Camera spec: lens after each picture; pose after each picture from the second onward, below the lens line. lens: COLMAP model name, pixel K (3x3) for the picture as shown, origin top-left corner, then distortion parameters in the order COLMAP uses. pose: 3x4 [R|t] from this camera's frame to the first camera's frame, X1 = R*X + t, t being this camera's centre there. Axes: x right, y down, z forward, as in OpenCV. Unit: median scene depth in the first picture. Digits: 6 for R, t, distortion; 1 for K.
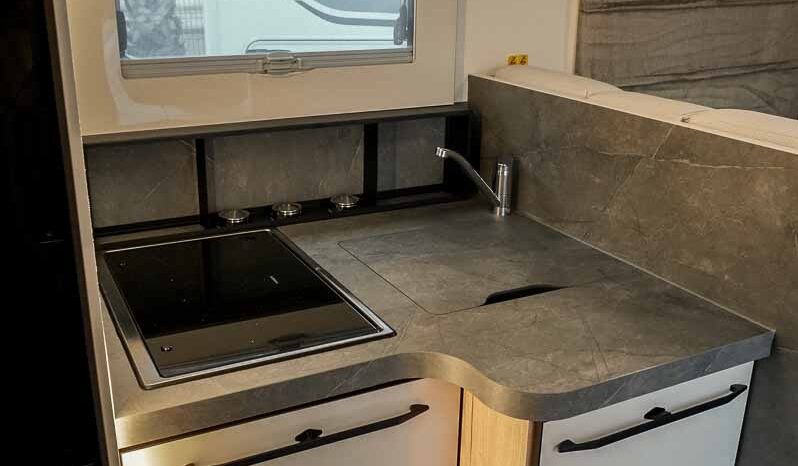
lens RADIAL K [[796.6, 0, 399.1], [0, 796.6, 259.5], [0, 0, 1]] dist [-0.055313, -0.002407]
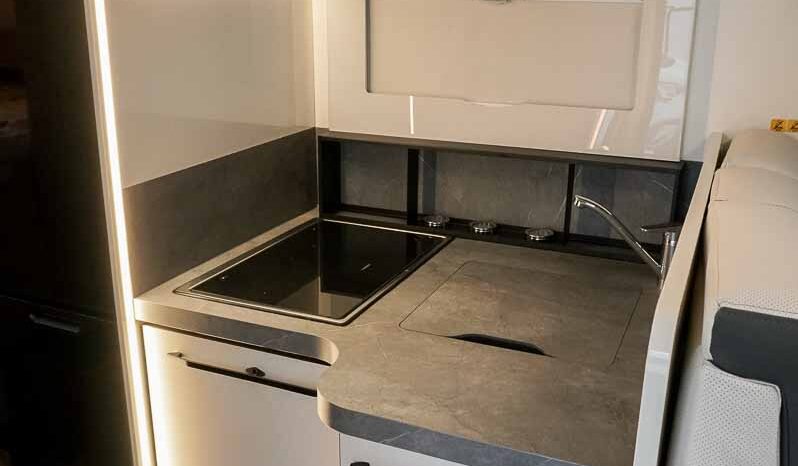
lens RADIAL K [[796.6, 0, 399.1], [0, 796.6, 259.5], [0, 0, 1]] dist [-0.055313, -0.002407]
pose [[0.612765, 0.248793, -0.750081, 0.679782], [-0.276946, 0.956563, 0.091035, -0.095981], [0.740149, 0.151949, 0.655051, 0.217166]]
